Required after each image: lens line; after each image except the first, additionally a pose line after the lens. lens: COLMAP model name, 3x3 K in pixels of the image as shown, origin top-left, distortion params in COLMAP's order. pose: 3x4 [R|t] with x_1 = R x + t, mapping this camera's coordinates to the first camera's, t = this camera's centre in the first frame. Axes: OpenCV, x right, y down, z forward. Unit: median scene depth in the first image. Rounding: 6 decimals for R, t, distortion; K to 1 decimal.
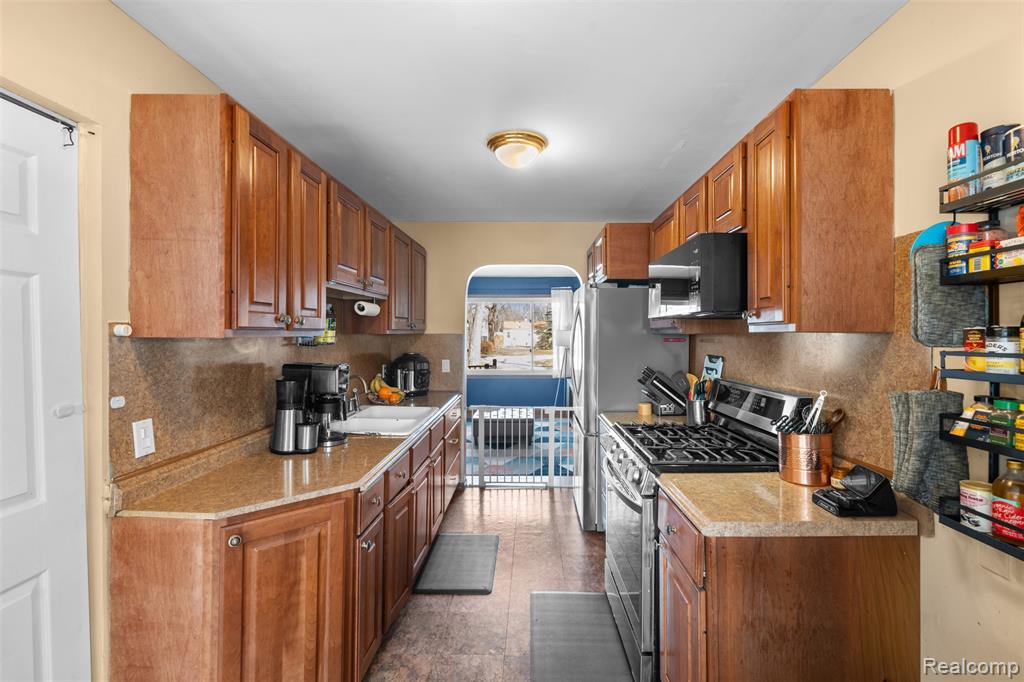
lens RADIAL K [[447.2, 0, 535.1], [0, 447.2, 335.6], [0, 0, 1]] dist [-0.003742, -0.004191]
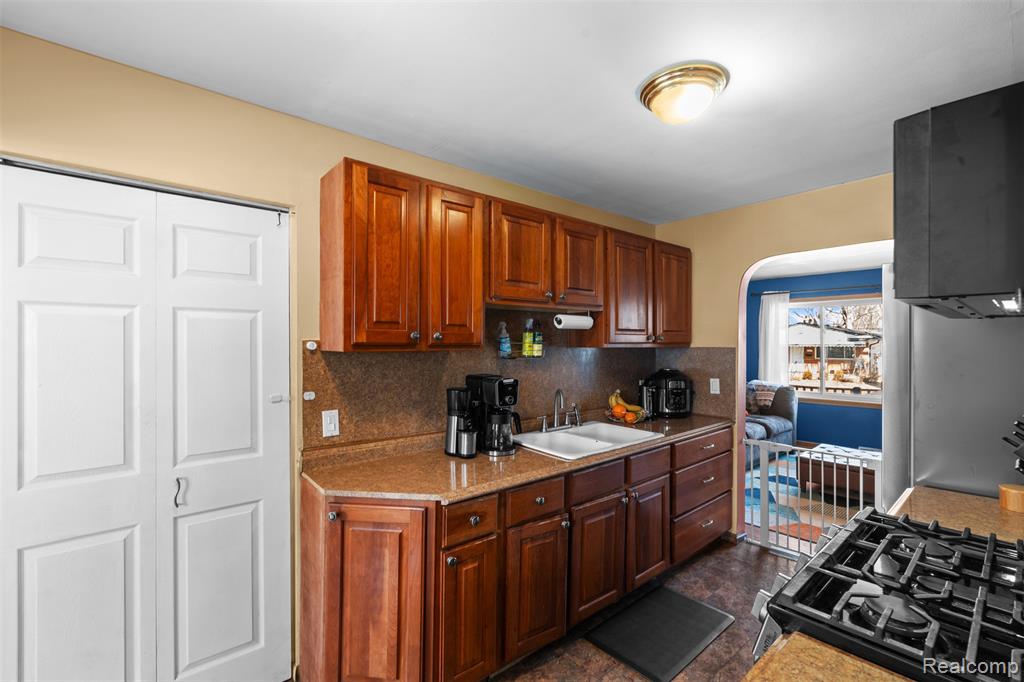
lens RADIAL K [[447.2, 0, 508.1], [0, 447.2, 342.7], [0, 0, 1]] dist [-0.003742, -0.004191]
pose [[0.645777, -0.006559, -0.763498, 0.506277], [-0.002303, 0.999942, -0.010537, -0.007272], [0.763522, 0.008563, 0.645725, 0.488547]]
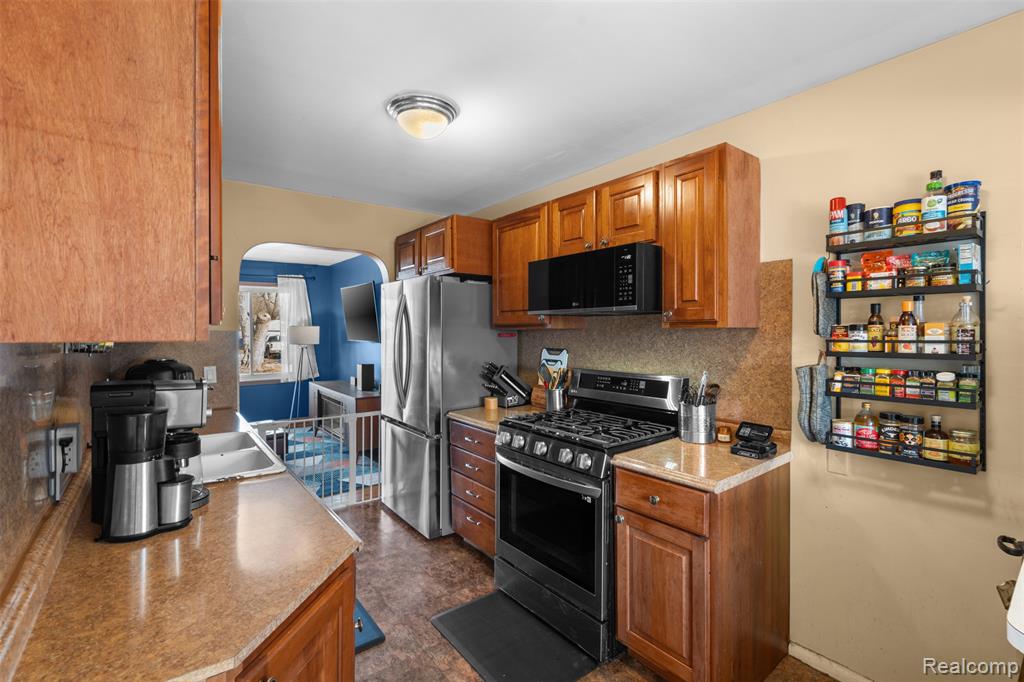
lens RADIAL K [[447.2, 0, 506.5], [0, 447.2, 332.2], [0, 0, 1]] dist [-0.003742, -0.004191]
pose [[0.790810, -0.009676, 0.611985, -0.681637], [0.006481, 0.999951, 0.007437, -0.007463], [-0.612027, -0.001915, 0.790835, 0.317572]]
